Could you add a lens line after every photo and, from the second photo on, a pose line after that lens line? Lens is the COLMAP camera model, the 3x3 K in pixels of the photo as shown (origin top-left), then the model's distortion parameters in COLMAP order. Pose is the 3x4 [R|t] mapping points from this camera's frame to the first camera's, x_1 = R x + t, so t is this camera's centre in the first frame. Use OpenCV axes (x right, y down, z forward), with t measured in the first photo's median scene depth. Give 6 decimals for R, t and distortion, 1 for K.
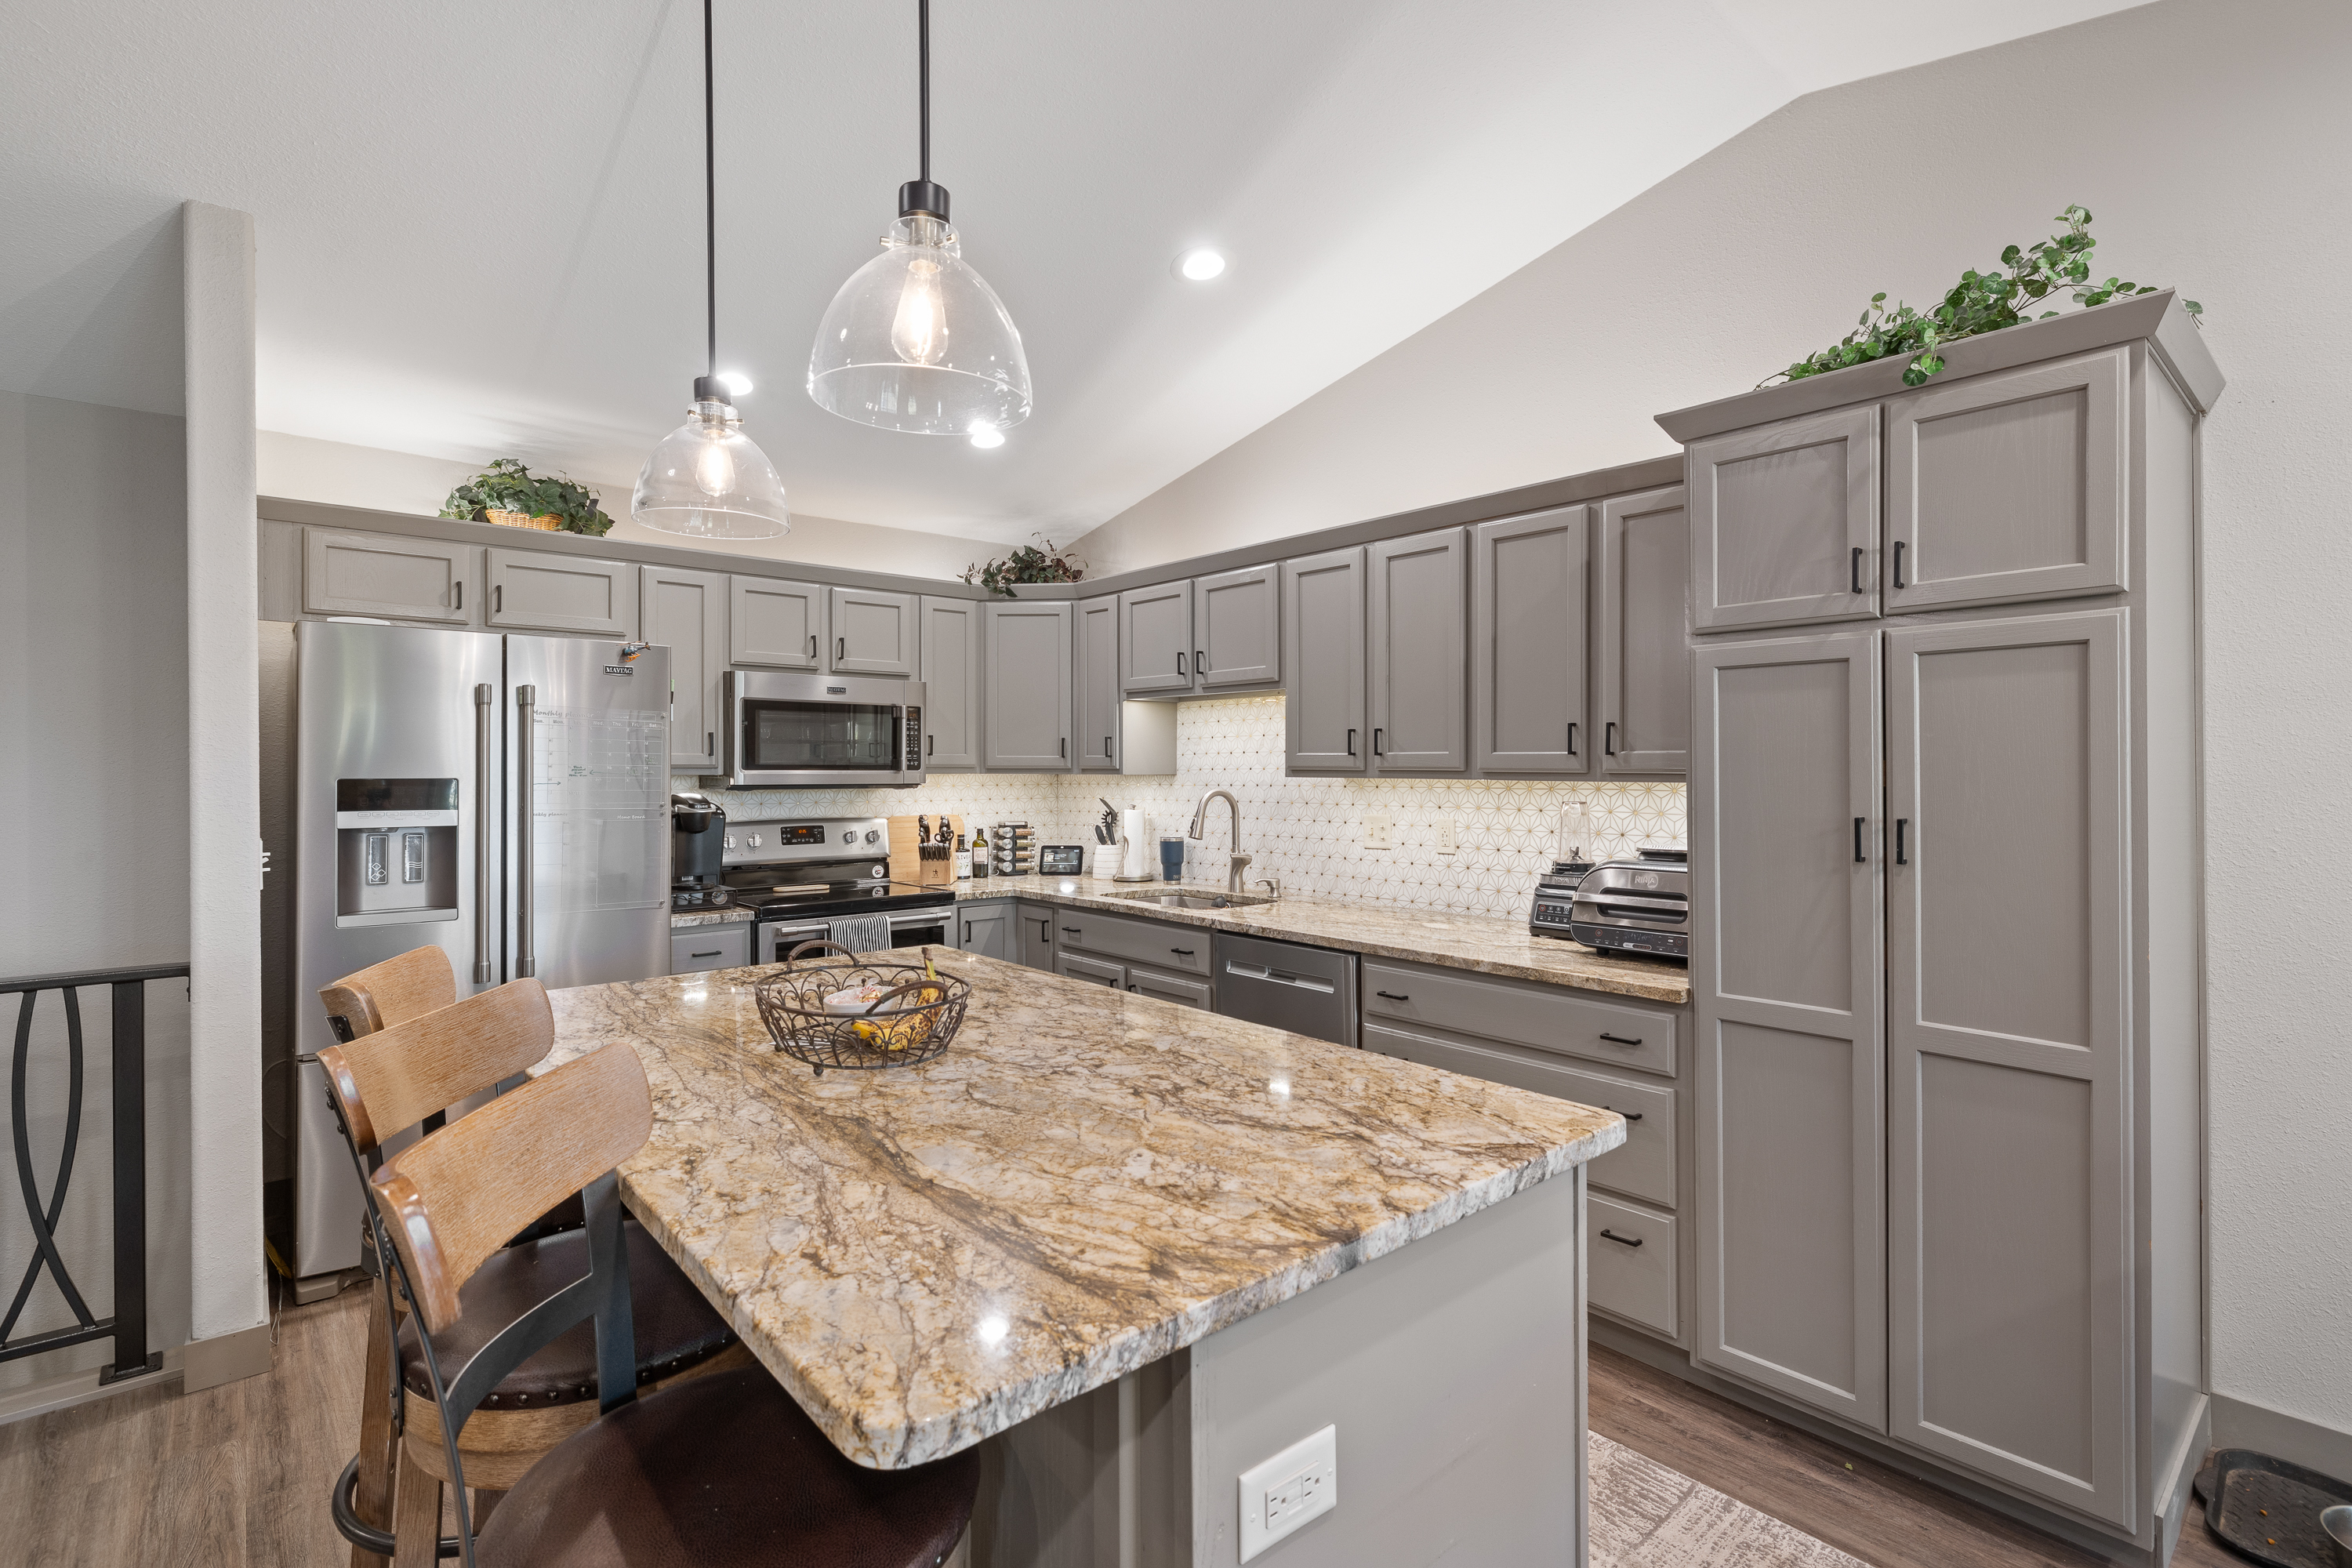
lens RADIAL K [[1098.1, 0, 1173.1], [0, 1098.1, 780.7], [0, 0, 1]] dist [-0.002917, -0.000017]
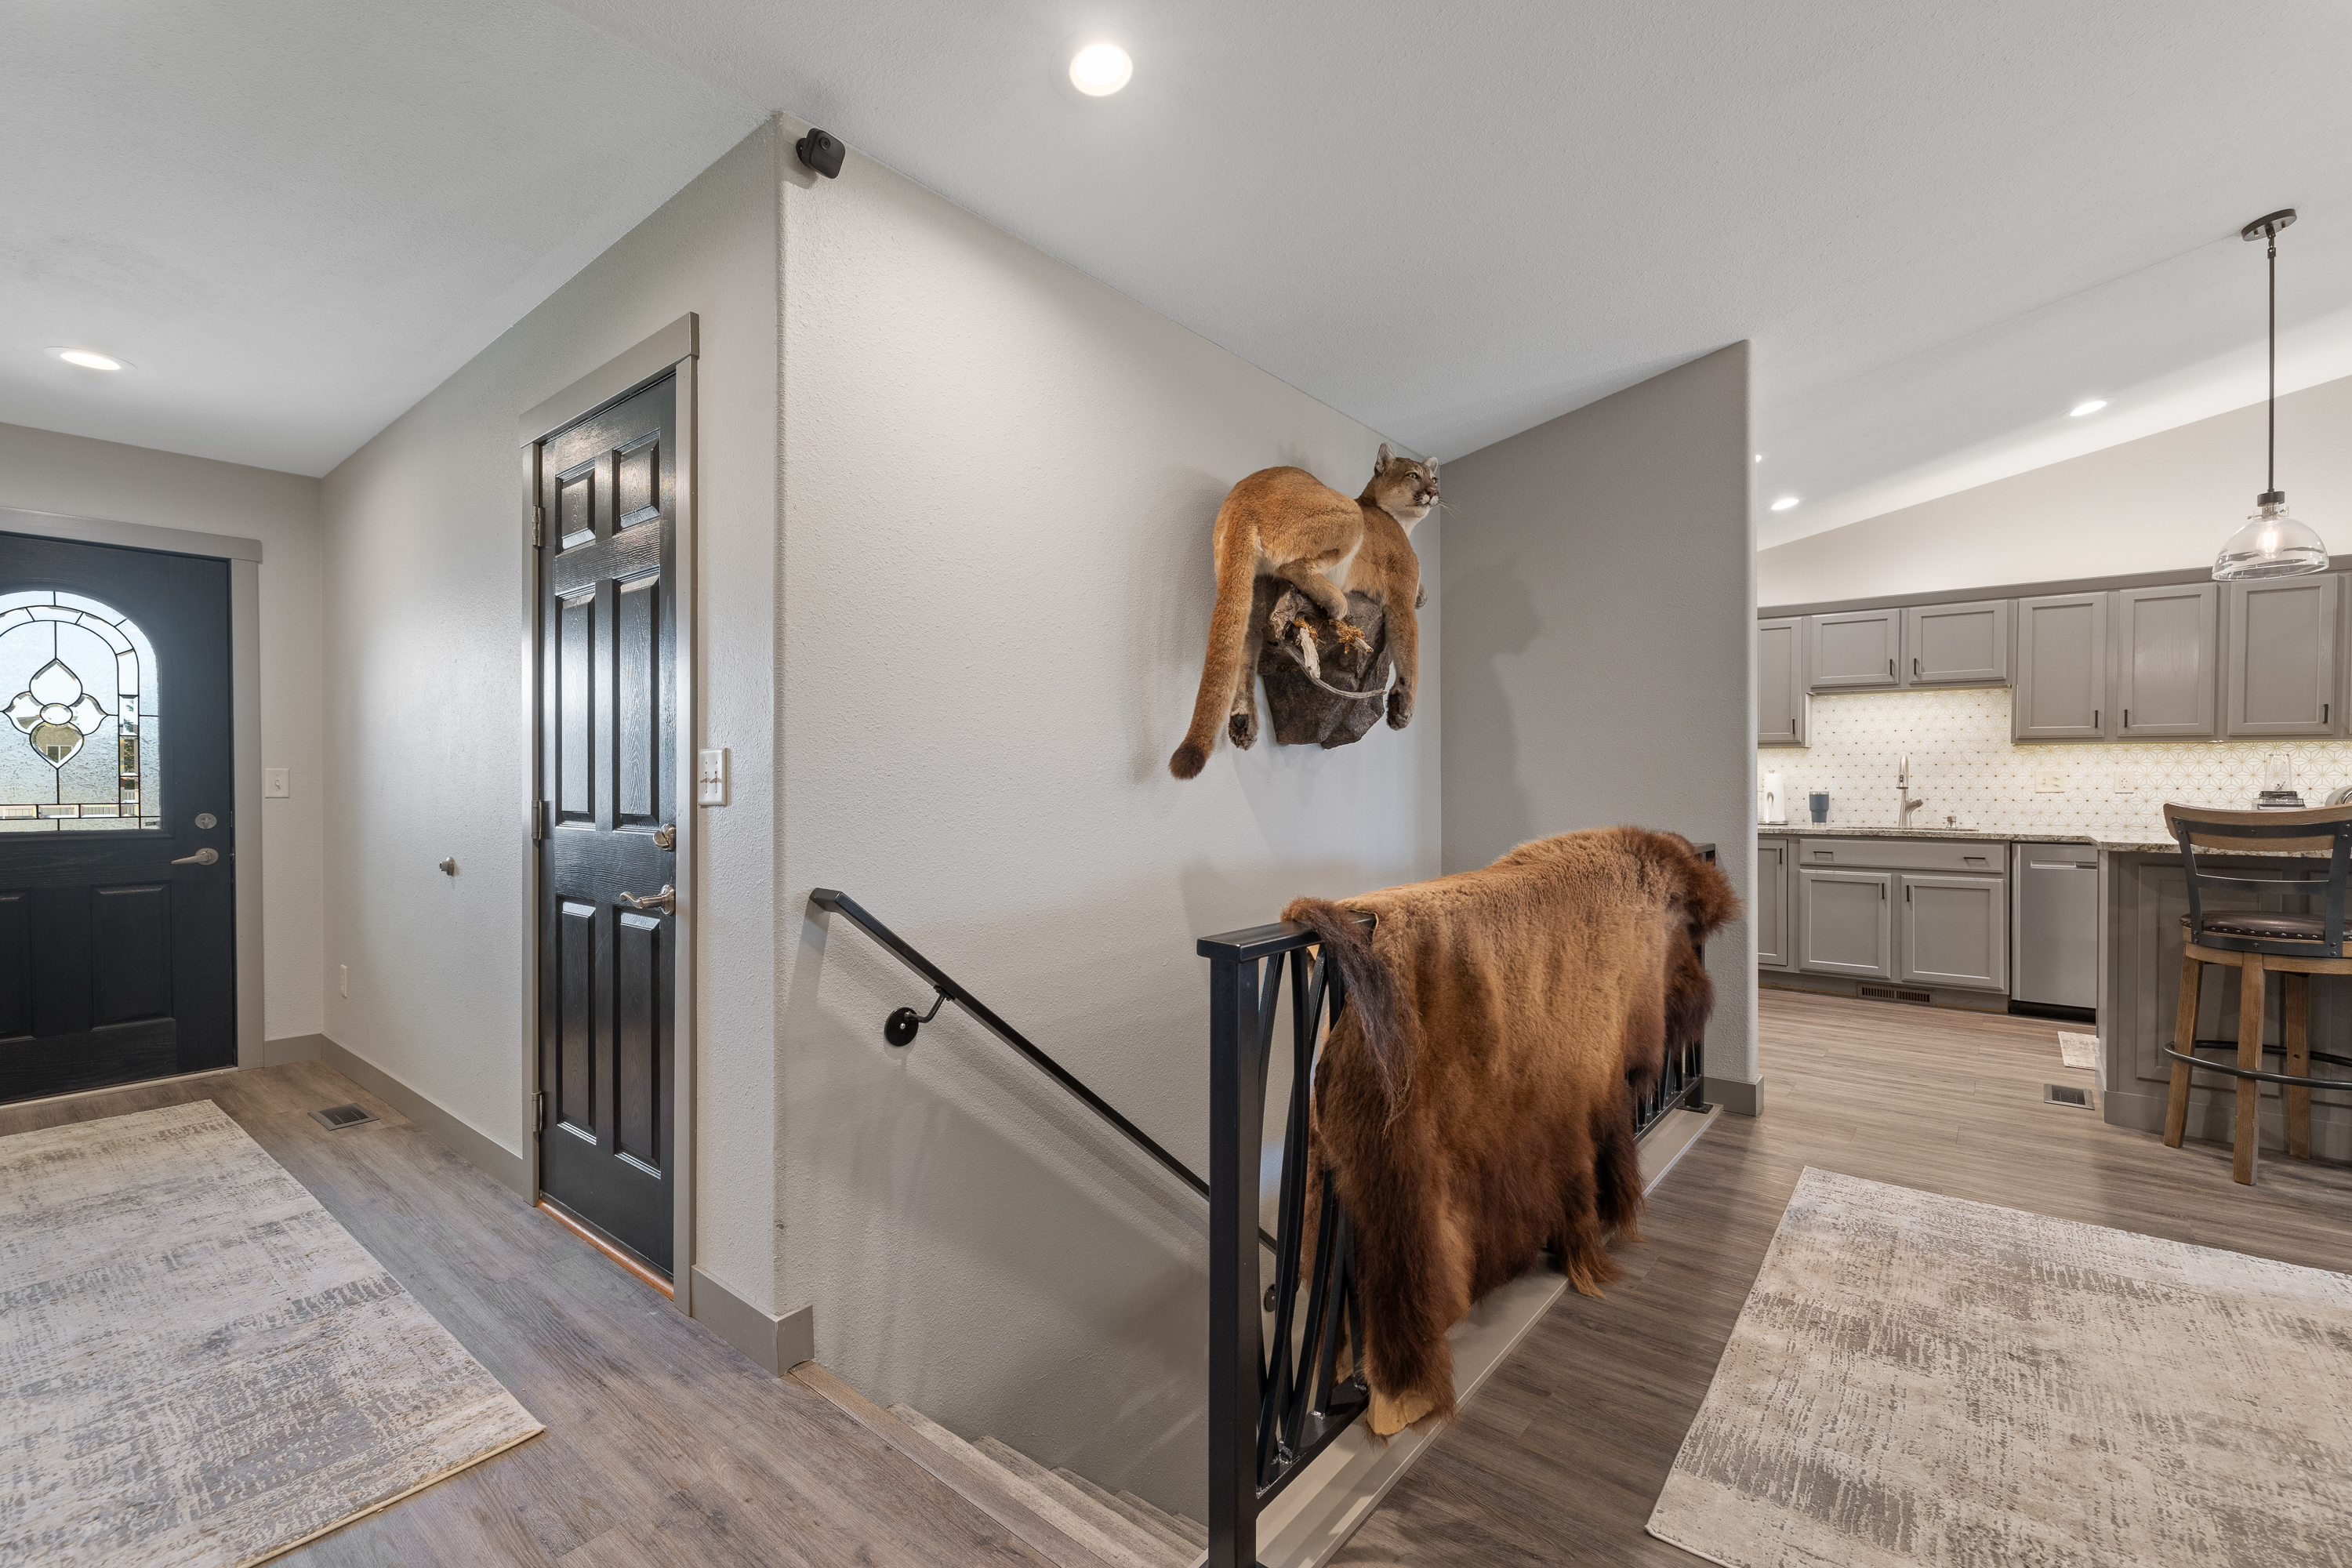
lens RADIAL K [[1020.4, 0, 1179.1], [0, 1020.4, 791.6], [0, 0, 1]] dist [0.000787, -0.000453]
pose [[0.983875, 0.001497, 0.178854, -1.248580], [-0.001111, 0.999997, -0.002258, 0.065708], [-0.178856, 0.002023, 0.983873, -0.170848]]
